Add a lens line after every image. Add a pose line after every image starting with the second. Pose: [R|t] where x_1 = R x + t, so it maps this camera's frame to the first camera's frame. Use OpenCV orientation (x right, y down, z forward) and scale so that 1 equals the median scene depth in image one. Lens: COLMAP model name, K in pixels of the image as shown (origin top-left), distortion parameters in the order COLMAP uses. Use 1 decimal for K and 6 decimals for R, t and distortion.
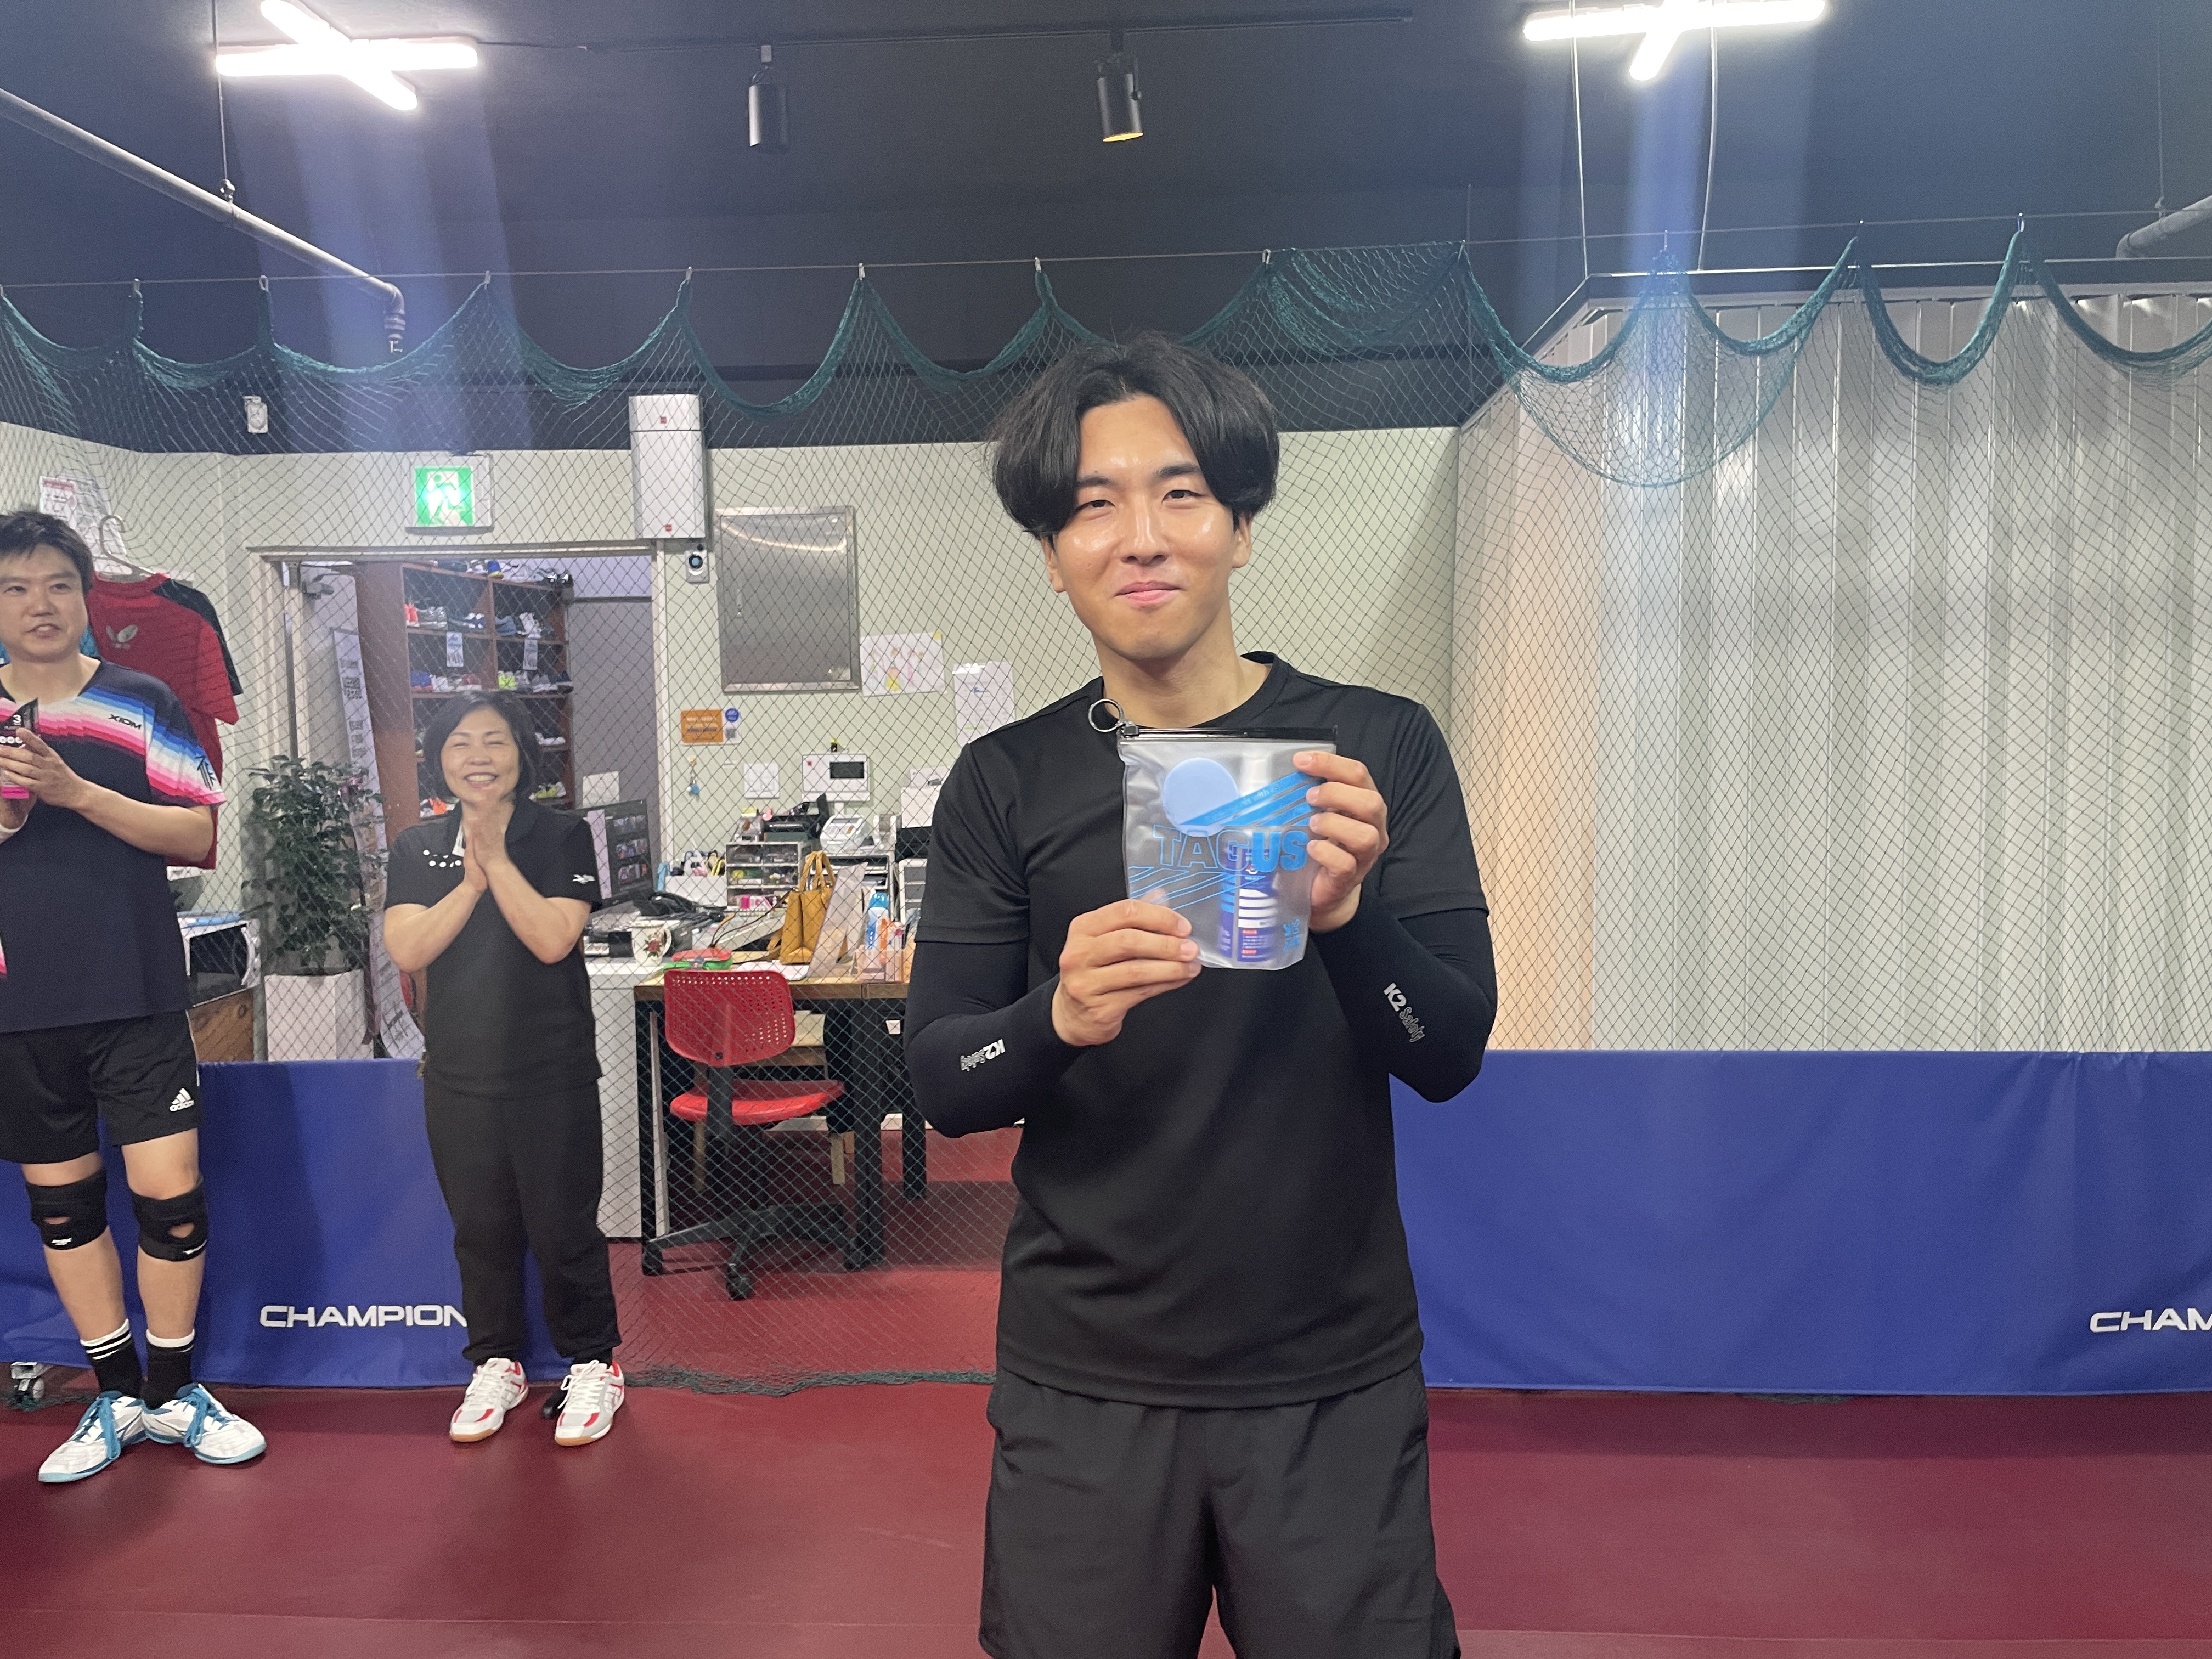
lens RADIAL K [[1684.2, 0, 1108.5], [0, 1684.2, 814.2], [0, 0, 1]] dist [0.086968, -0.120759]
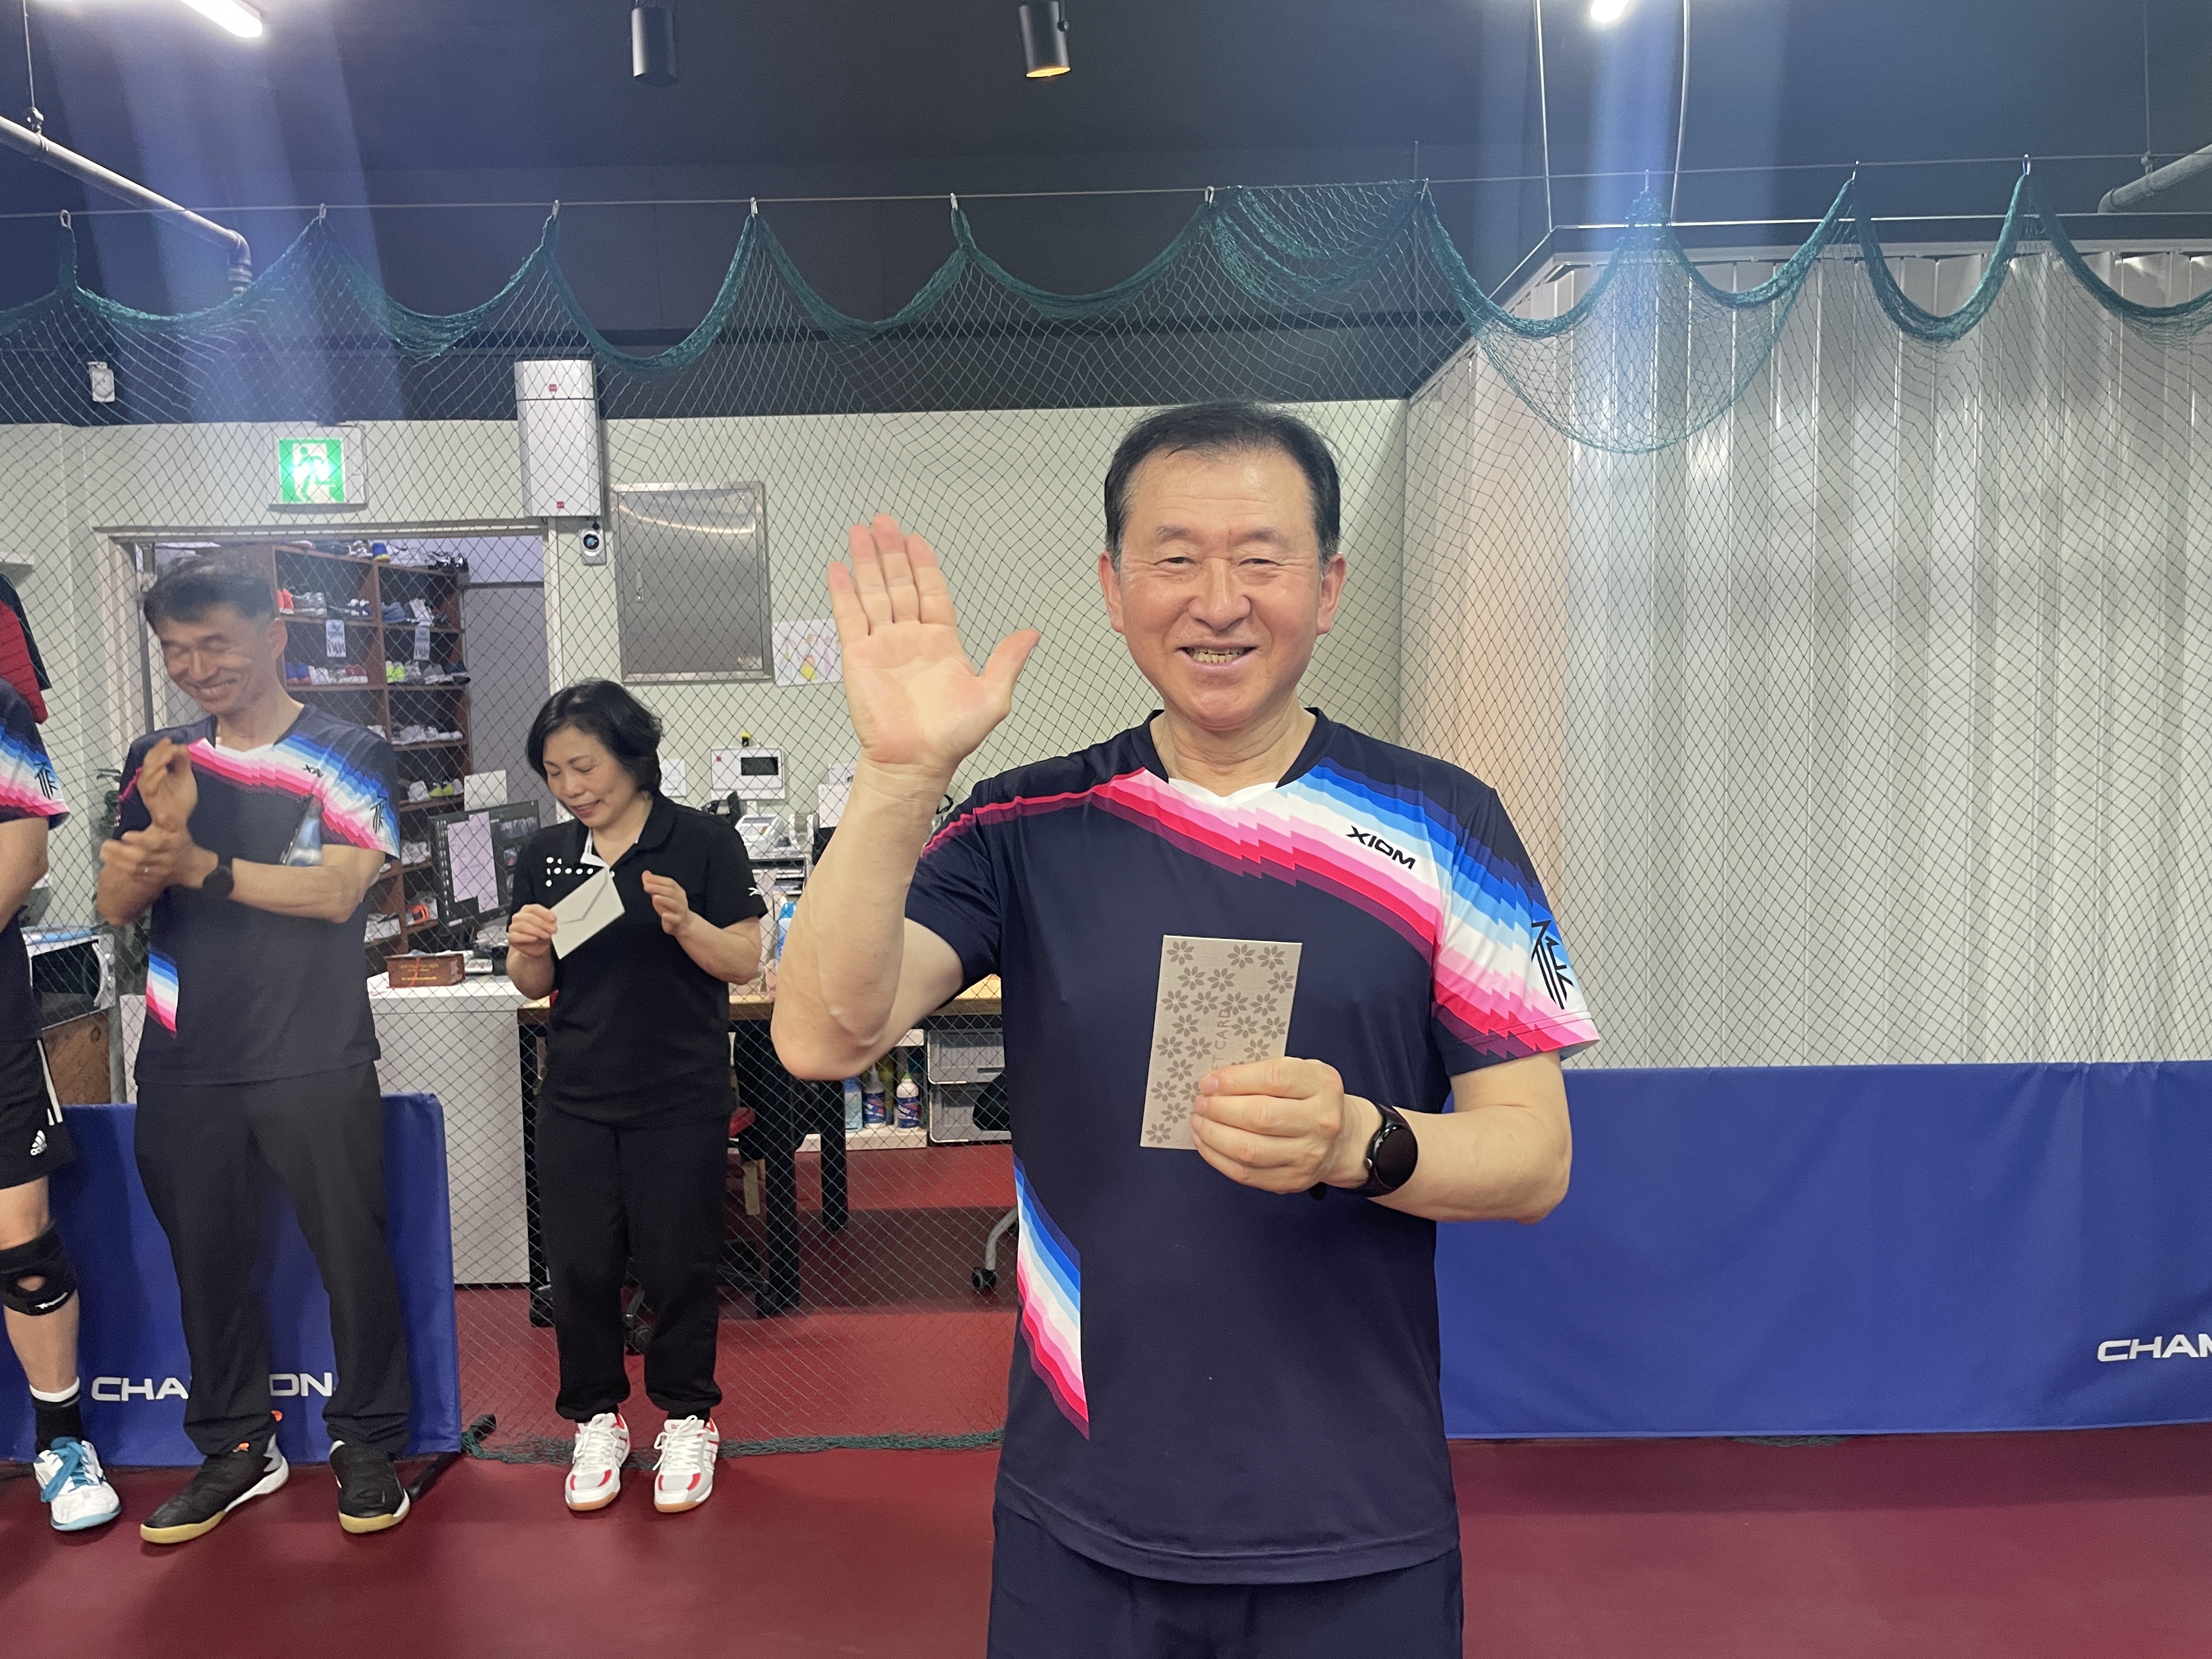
lens RADIAL K [[1687.3, 0, 1130.4], [0, 1687.3, 826.5], [0, 0, 1]] dist [0.086450, -0.119513]
pose [[0.998620, -0.009979, 0.051557, 0.000946], [0.009248, 0.999854, 0.014400, -0.005317], [-0.051693, -0.013903, 0.998566, 0.066455]]
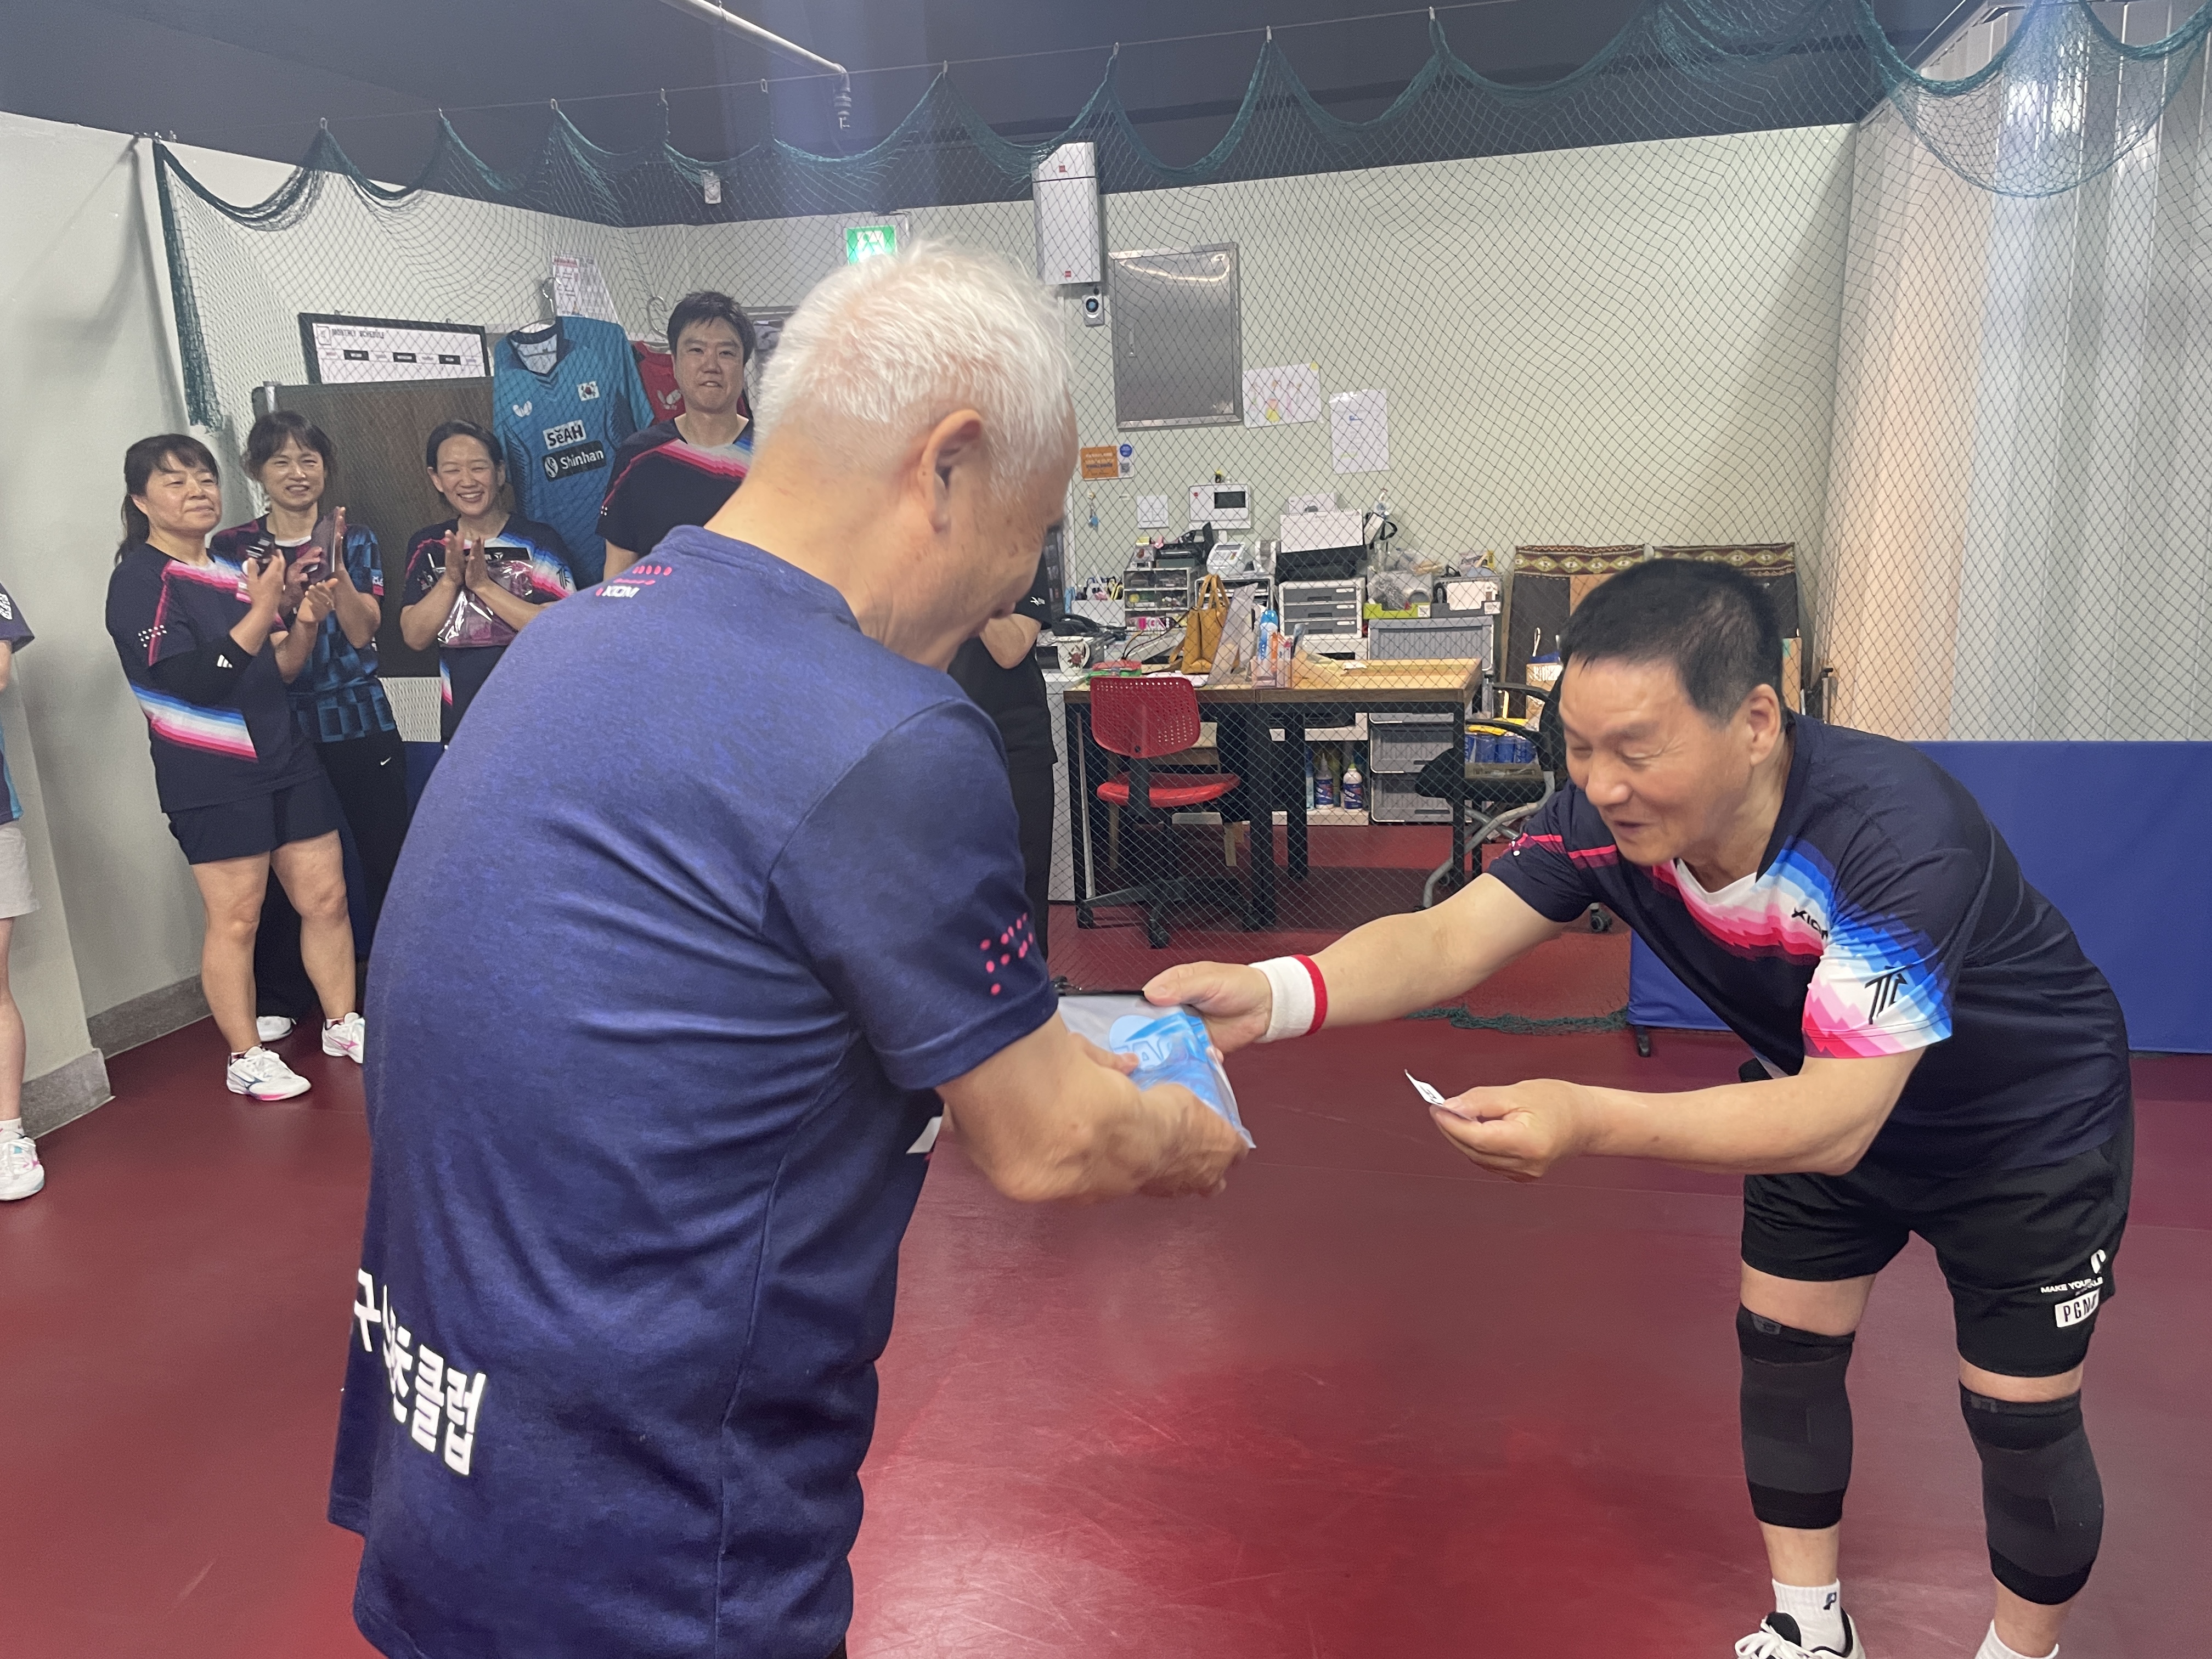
lens RADIAL K [[1680.3, 0, 1108.3], [0, 1680.3, 846.1], [0, 0, 1]] dist [0.087639, -0.118190]
pose [[0.978946, 0.019263, -0.203211, -0.008529], [0.016719, 0.984625, 0.173880, 0.004014], [0.203436, -0.173616, 0.963572, -0.122031]]
